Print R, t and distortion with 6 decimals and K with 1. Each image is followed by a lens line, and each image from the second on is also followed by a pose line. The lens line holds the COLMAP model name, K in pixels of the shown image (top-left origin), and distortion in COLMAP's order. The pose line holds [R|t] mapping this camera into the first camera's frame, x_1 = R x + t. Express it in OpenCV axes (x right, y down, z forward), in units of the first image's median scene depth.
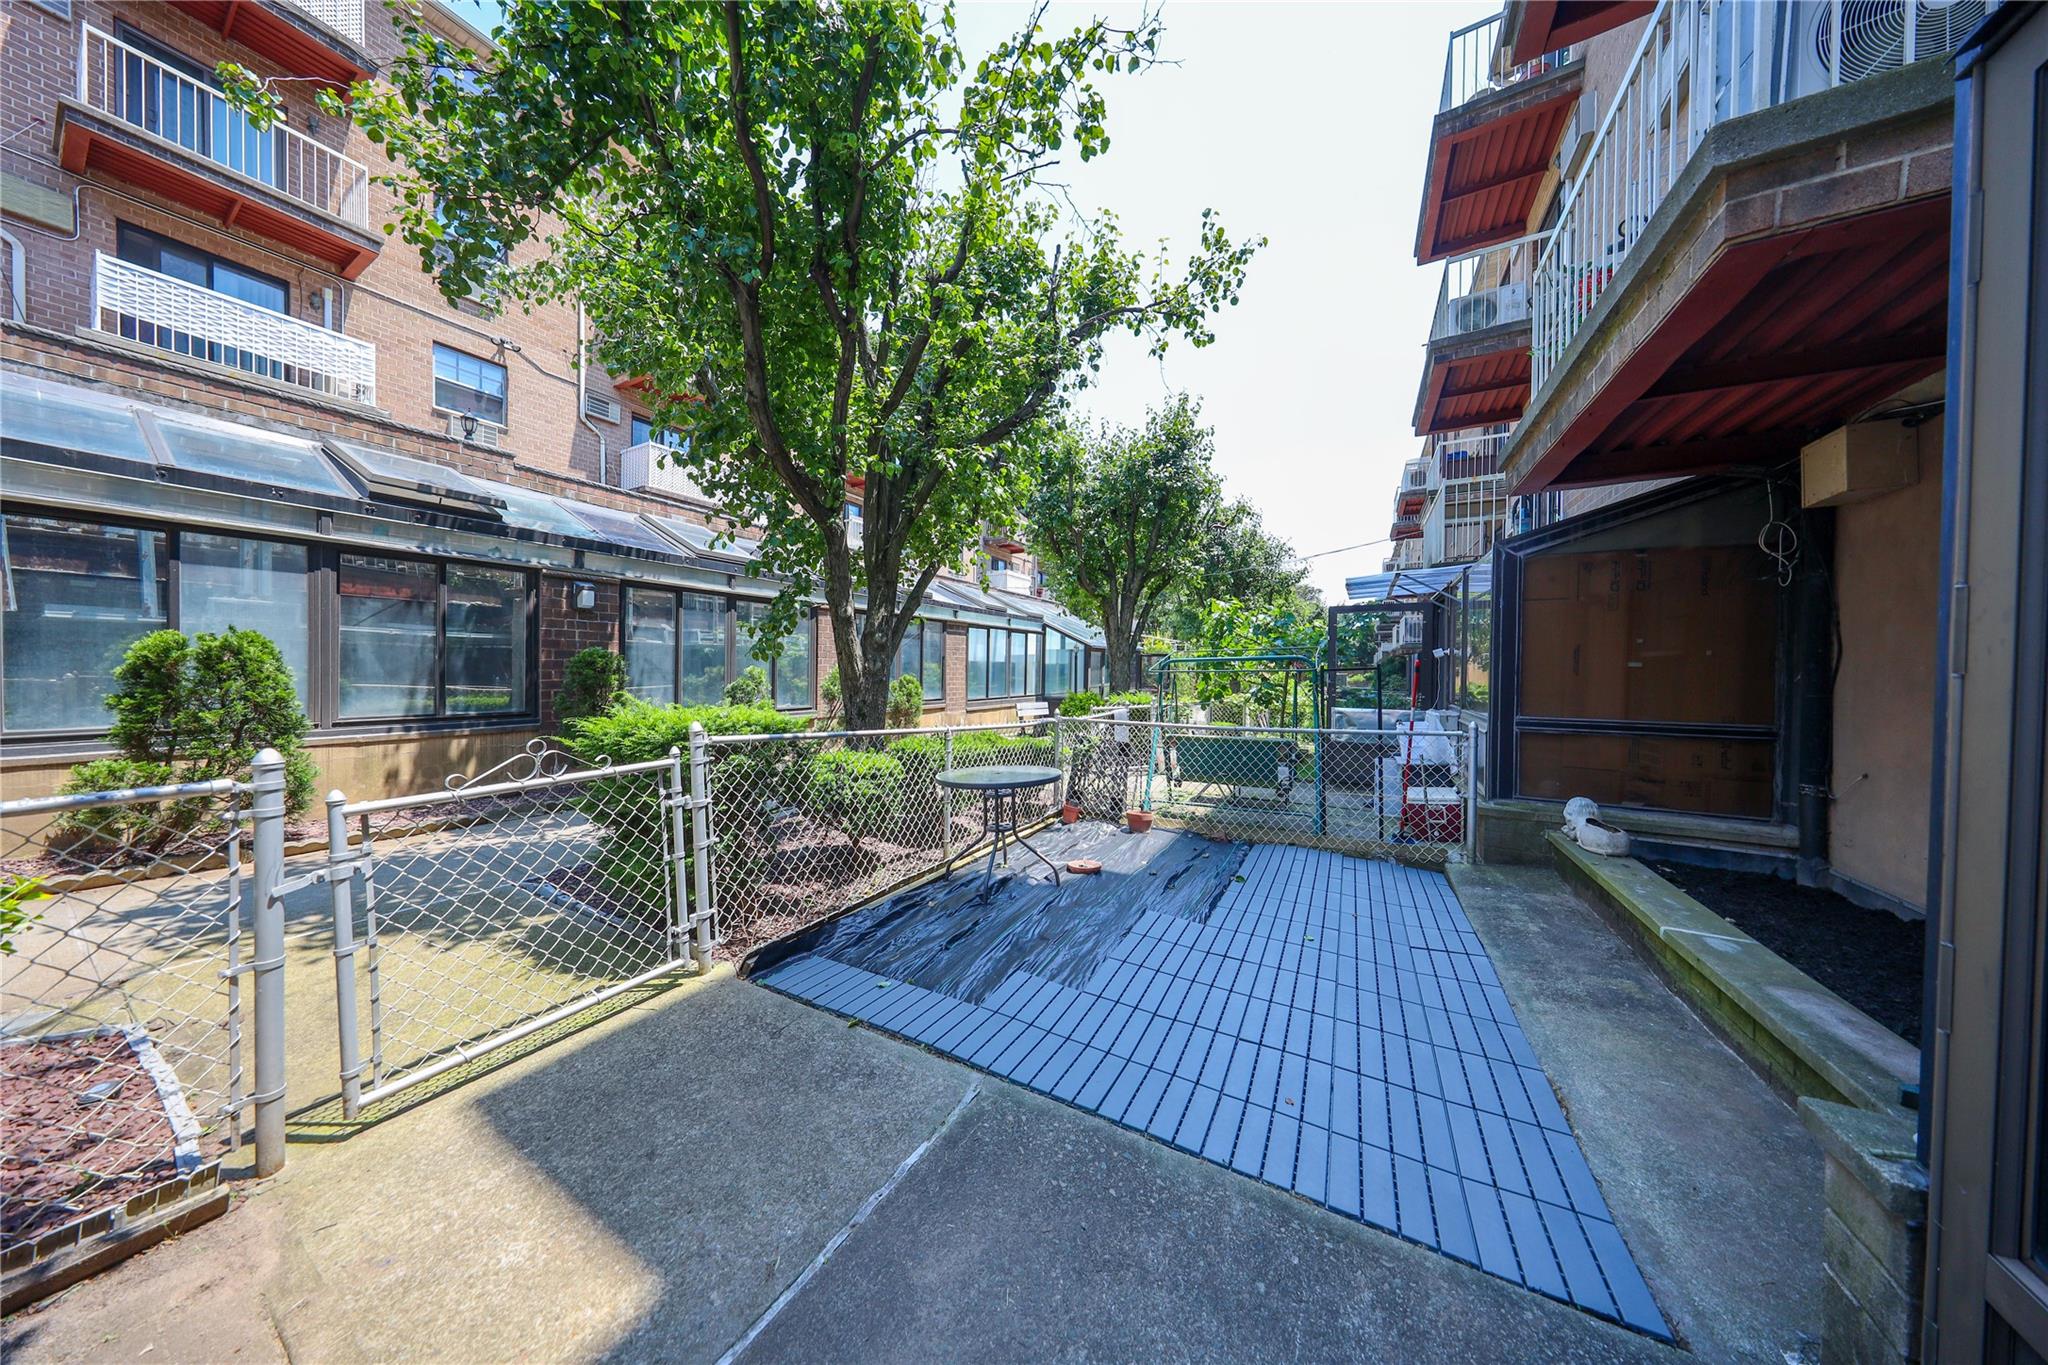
lens RADIAL K [[597.1, 0, 1022.3], [0, 597.1, 676.2], [0, 0, 1]] dist [0.000488, 0.000076]
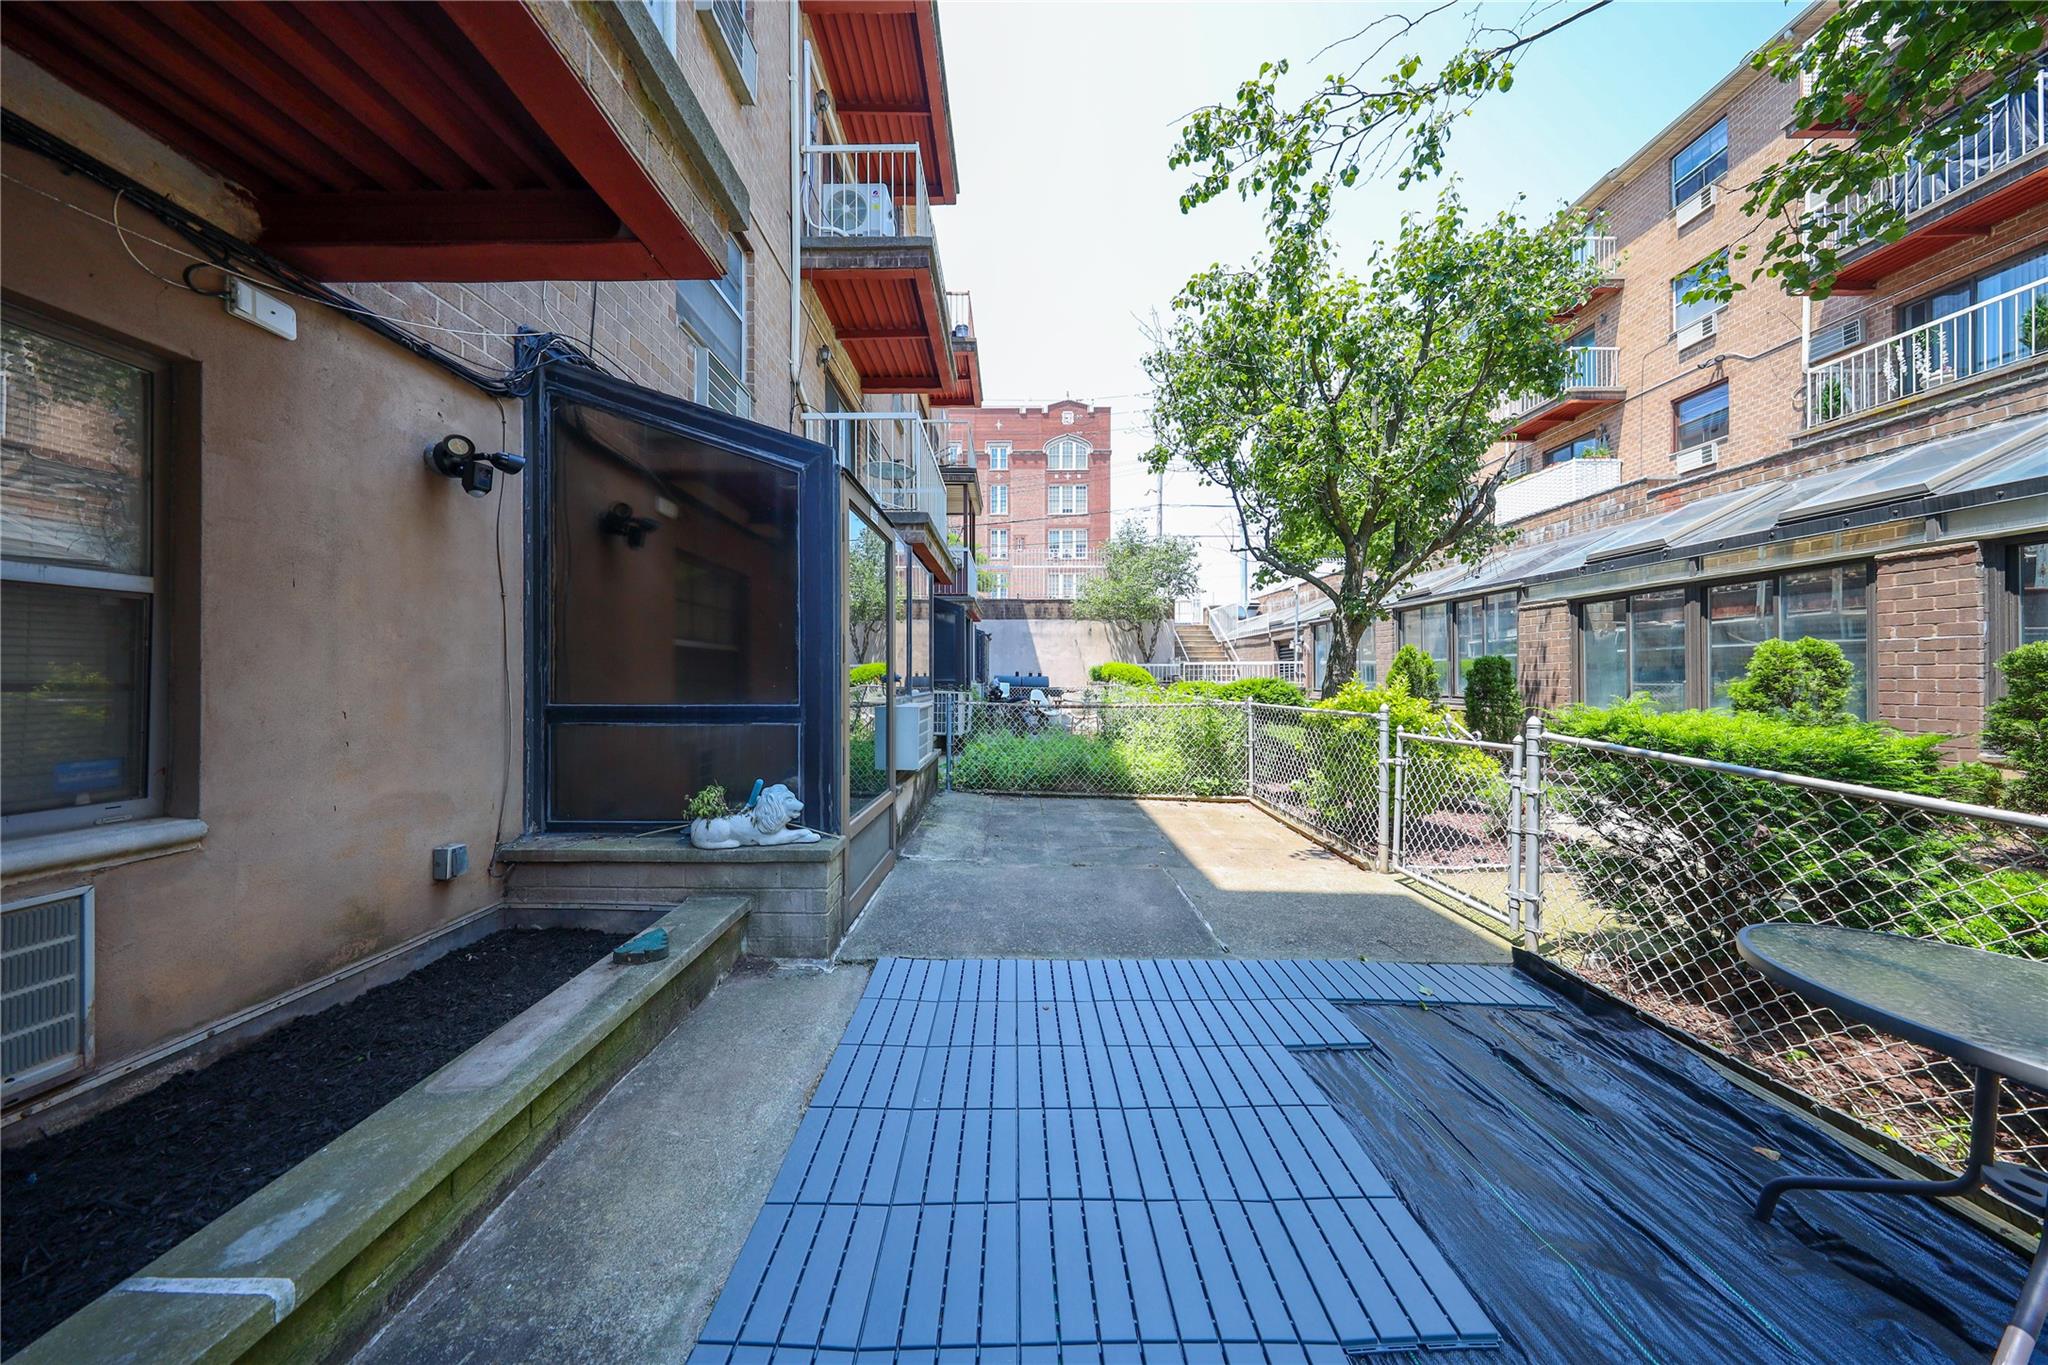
lens RADIAL K [[597.1, 0, 1022.3], [0, 597.1, 676.2], [0, 0, 1]] dist [0.000488, 0.000076]
pose [[-0.868770, -0.013225, -0.495038, 0.886635], [-0.019084, 0.999795, 0.006783, 0.014779], [0.494847, 0.015340, -0.868845, 1.625120]]
